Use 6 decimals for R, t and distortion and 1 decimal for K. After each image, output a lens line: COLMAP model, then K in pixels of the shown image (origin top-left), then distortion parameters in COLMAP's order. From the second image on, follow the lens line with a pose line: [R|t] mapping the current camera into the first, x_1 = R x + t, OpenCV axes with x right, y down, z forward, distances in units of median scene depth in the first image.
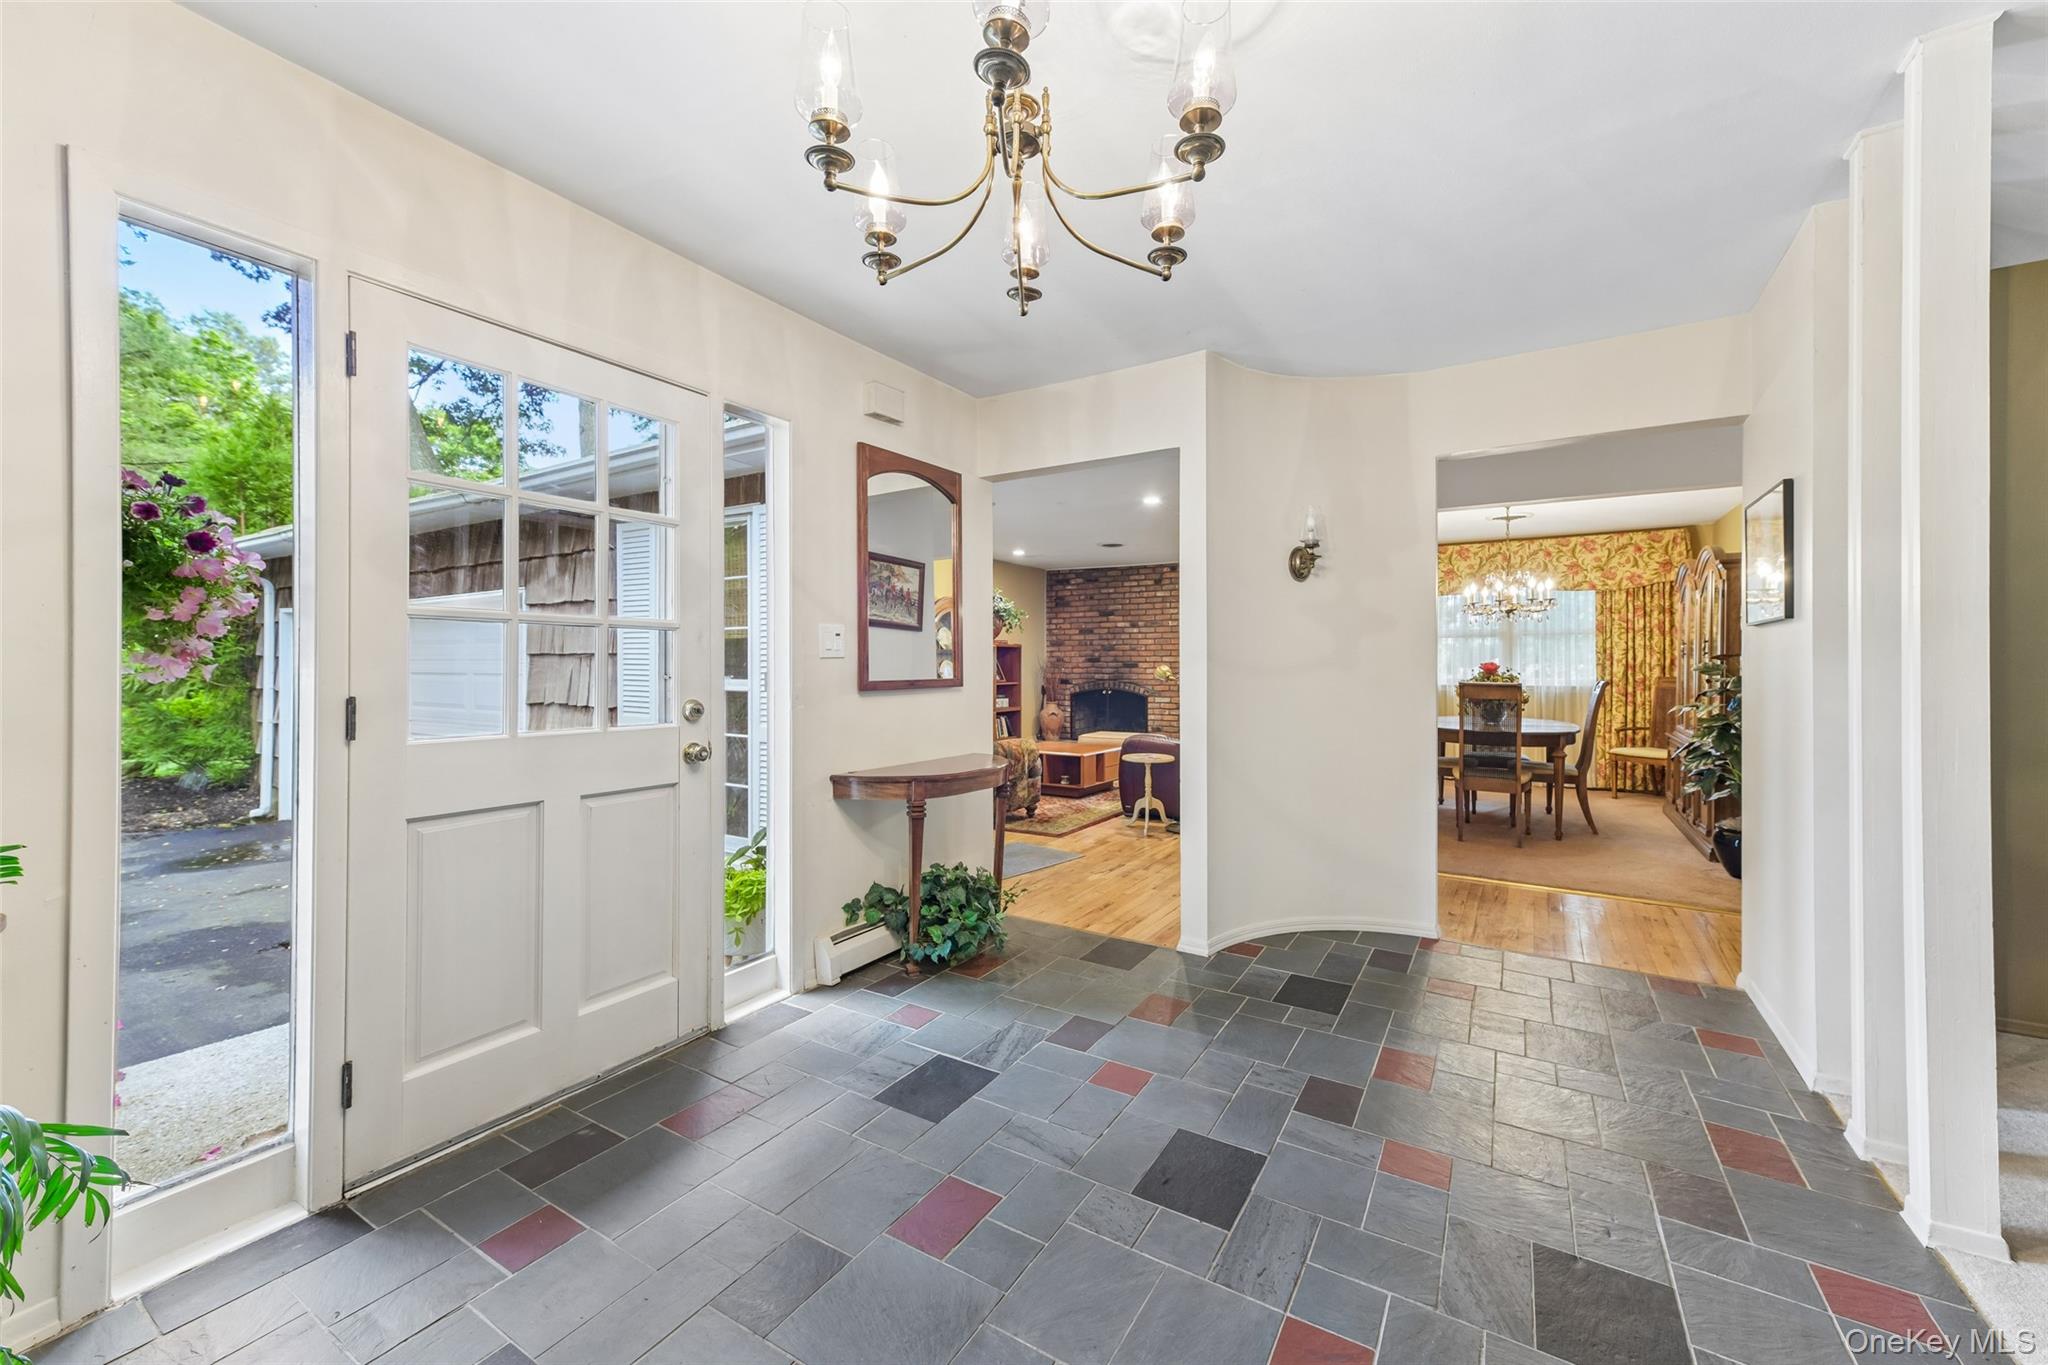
lens RADIAL K [[805.1, 0, 1021.4], [0, 805.1, 669.6], [0, 0, 1]] dist [0.017712, -0.000057]
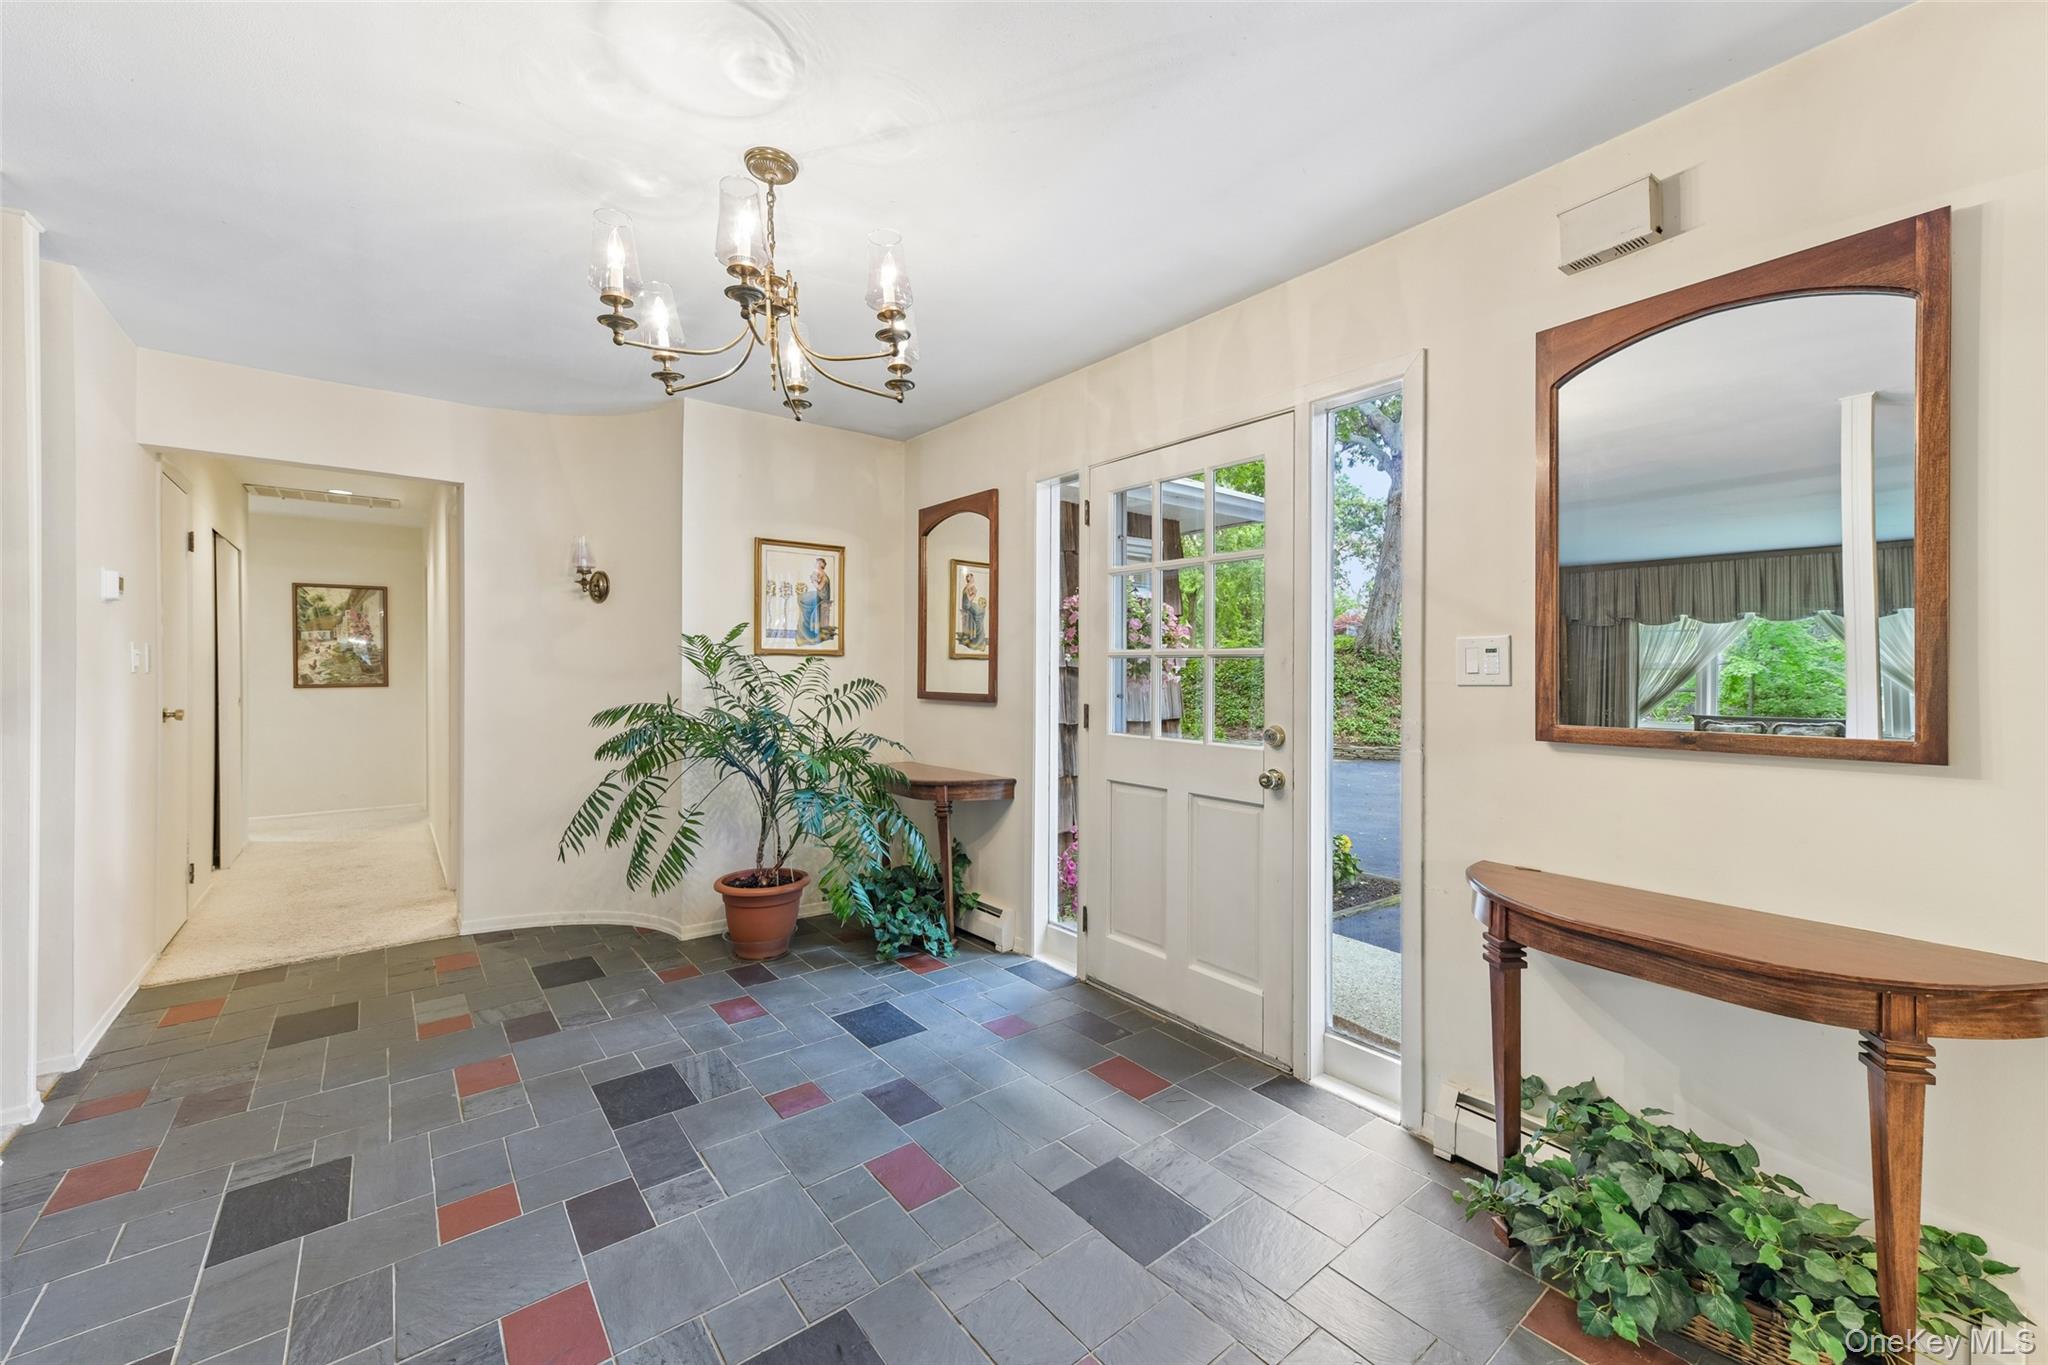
lens RADIAL K [[805.1, 0, 1021.4], [0, 805.1, 669.6], [0, 0, 1]] dist [0.017712, -0.000057]
pose [[-0.339638, 0.000488, -0.940556, 0.757474], [-0.005852, 0.999979, 0.002633, -0.038174], [0.940538, 0.006399, -0.339628, 1.243631]]
